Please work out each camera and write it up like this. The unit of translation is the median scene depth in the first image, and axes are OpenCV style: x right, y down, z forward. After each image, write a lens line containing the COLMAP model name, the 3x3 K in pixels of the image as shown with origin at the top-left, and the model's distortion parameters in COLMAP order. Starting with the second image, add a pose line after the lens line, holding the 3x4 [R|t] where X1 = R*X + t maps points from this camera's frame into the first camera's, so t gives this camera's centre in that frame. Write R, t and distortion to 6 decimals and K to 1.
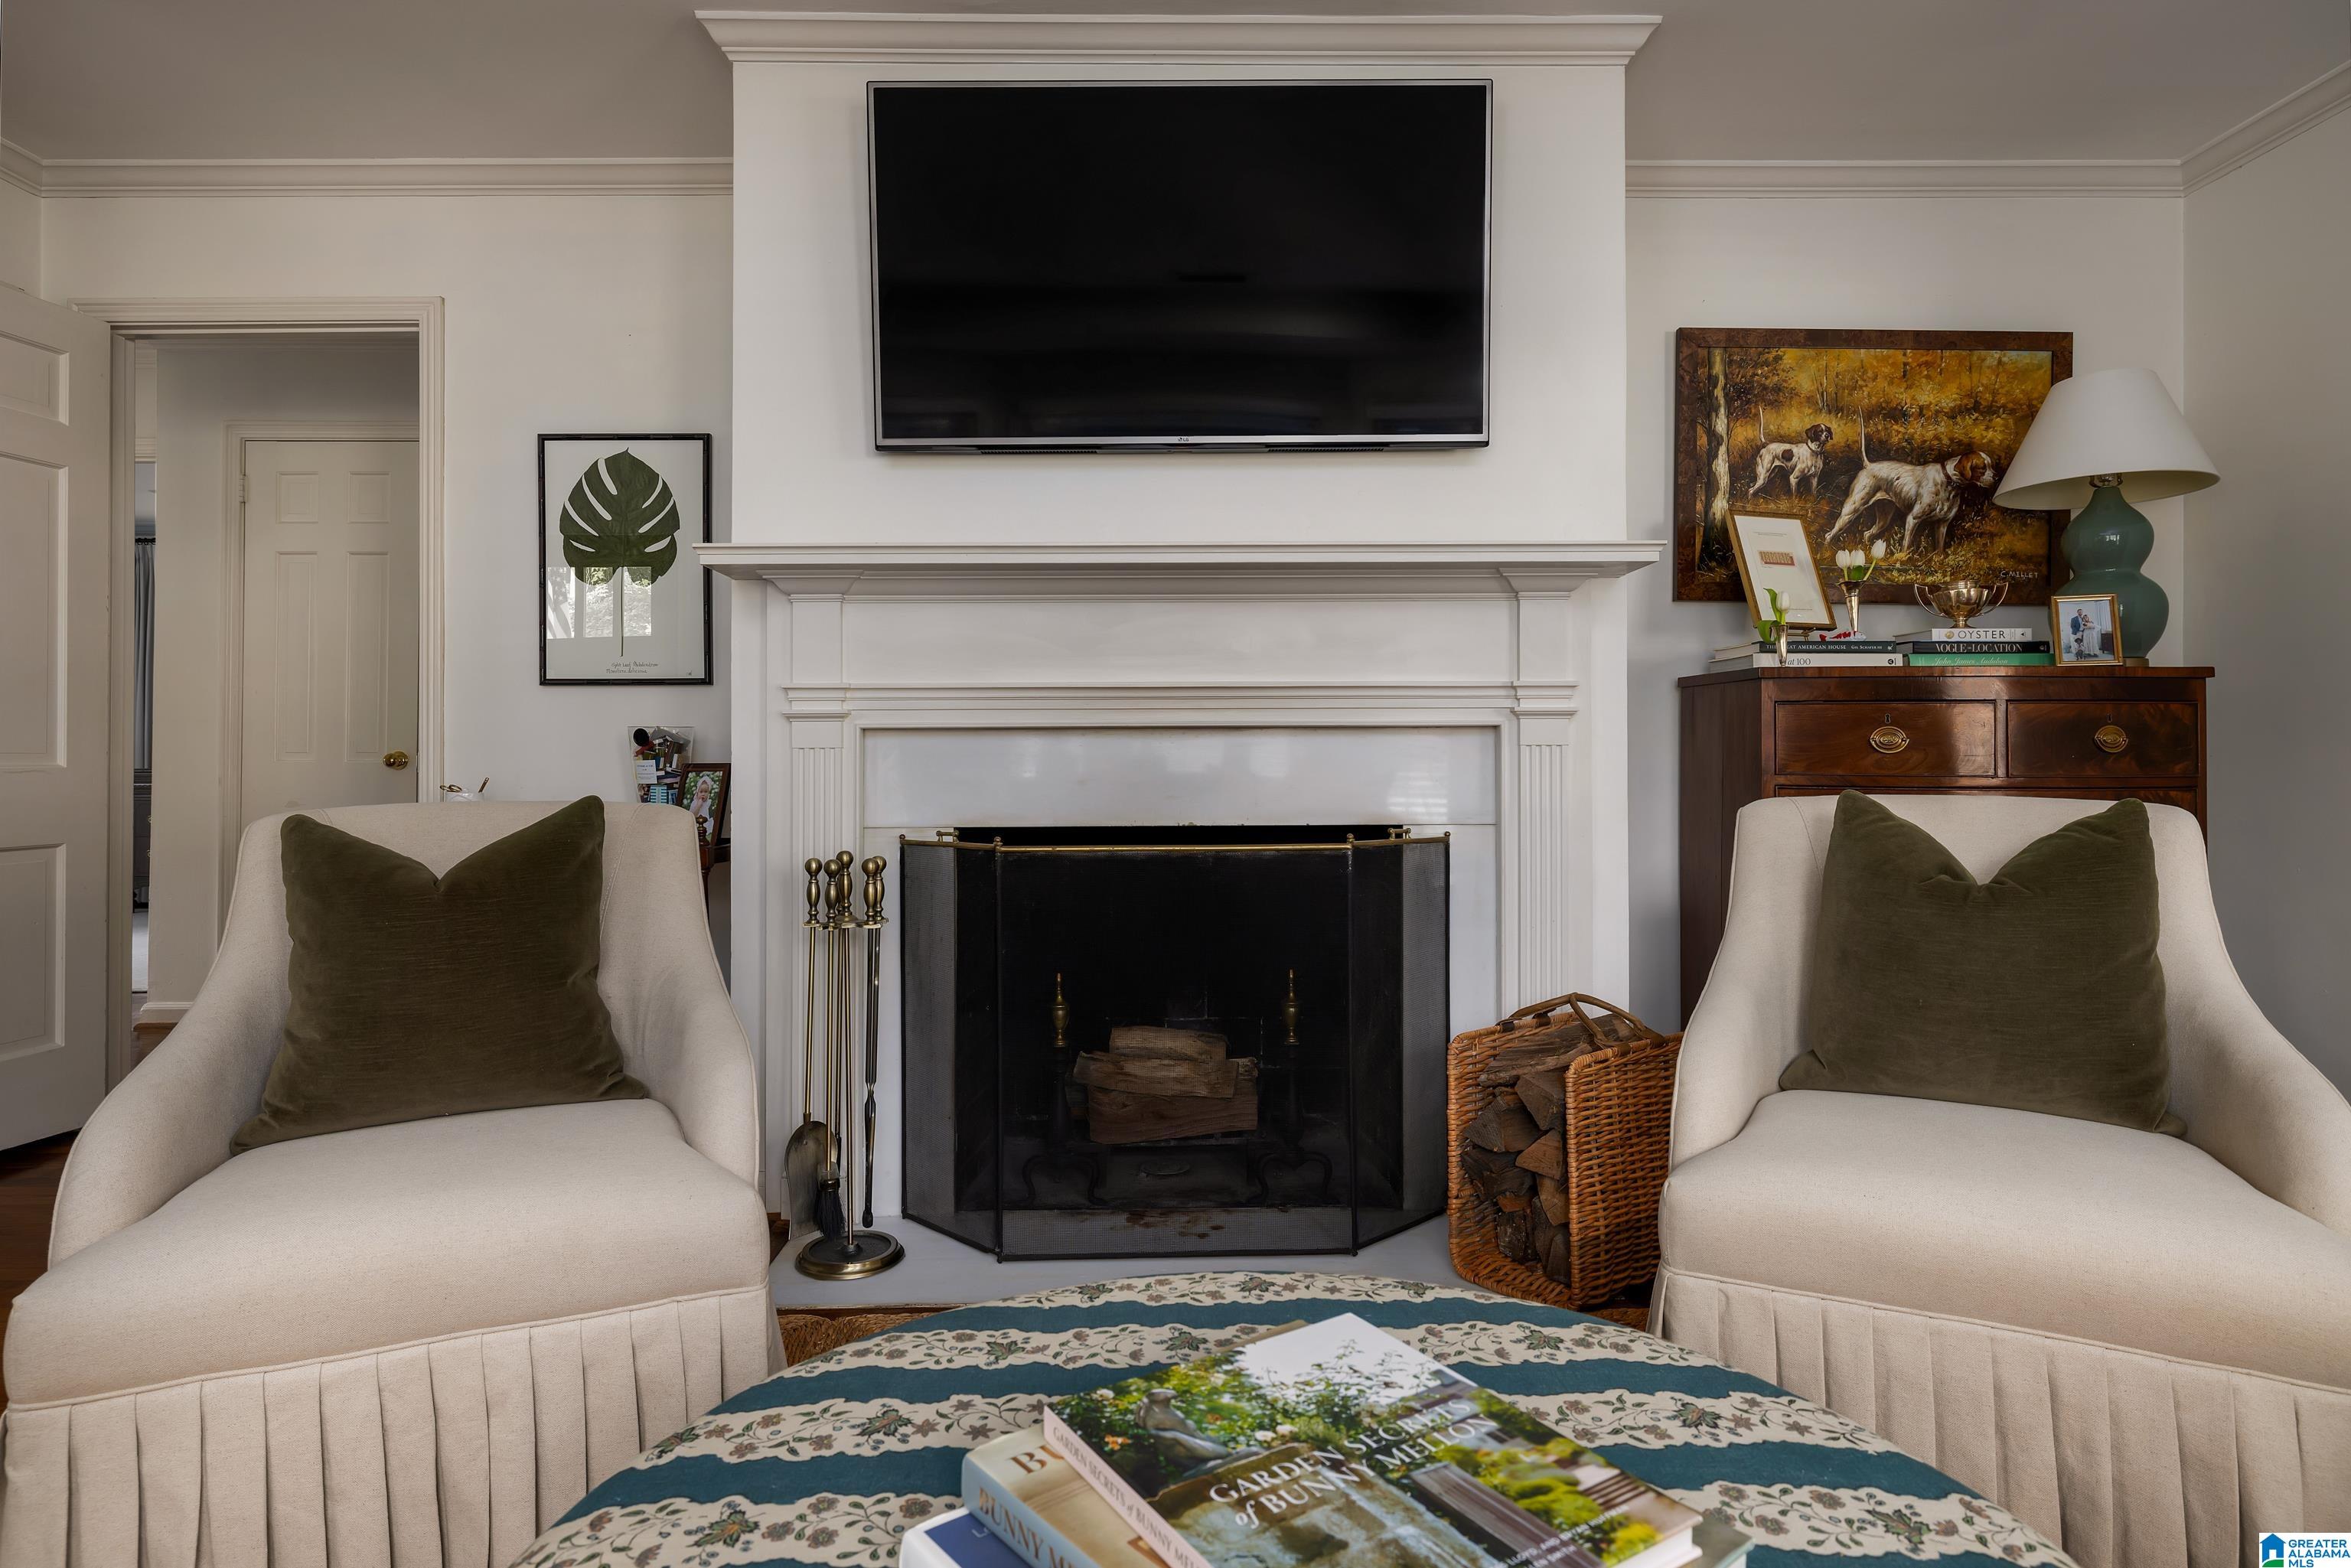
lens RADIAL K [[1179.7, 0, 1183.2], [0, 1179.7, 767.2], [0, 0, 1]] dist [-0.001837, -0.000881]
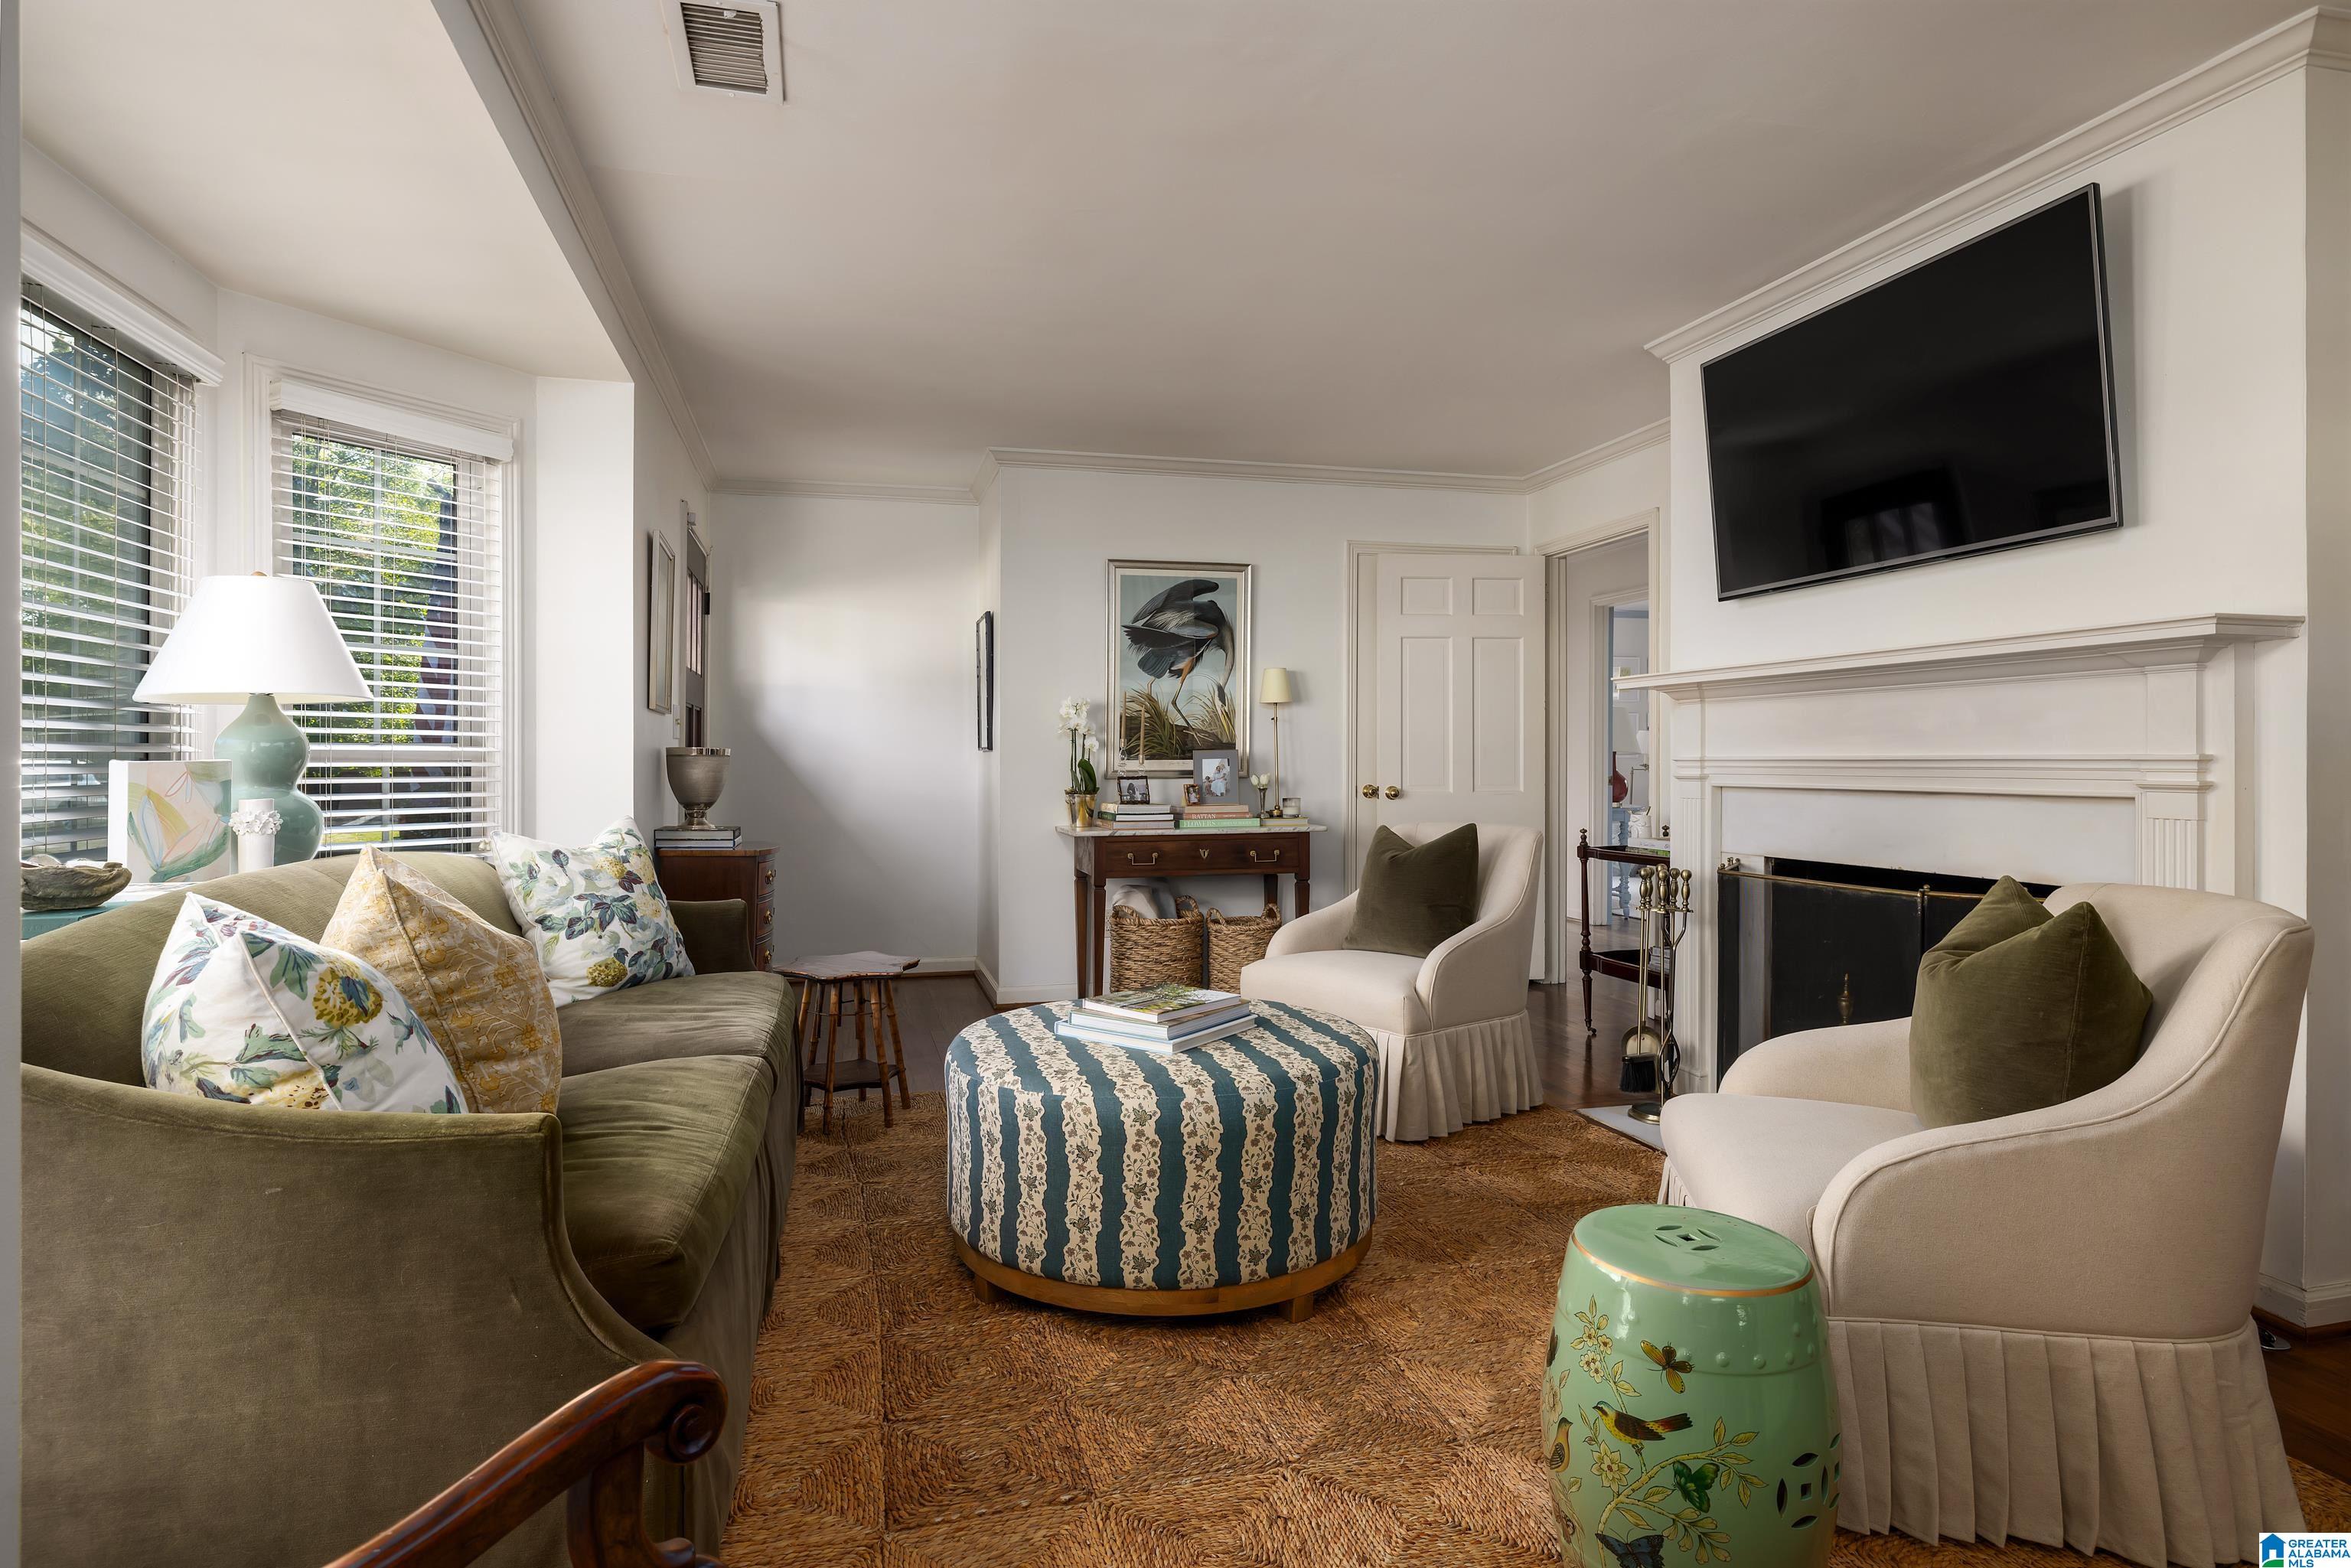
lens RADIAL K [[1179.7, 0, 1183.2], [0, 1179.7, 767.2], [0, 0, 1]] dist [-0.001837, -0.000881]
pose [[0.275573, 0.002192, -0.961278, 1.001919], [0.002932, 0.999991, 0.003120, -0.065309], [0.961276, -0.003678, 0.275564, -0.070154]]
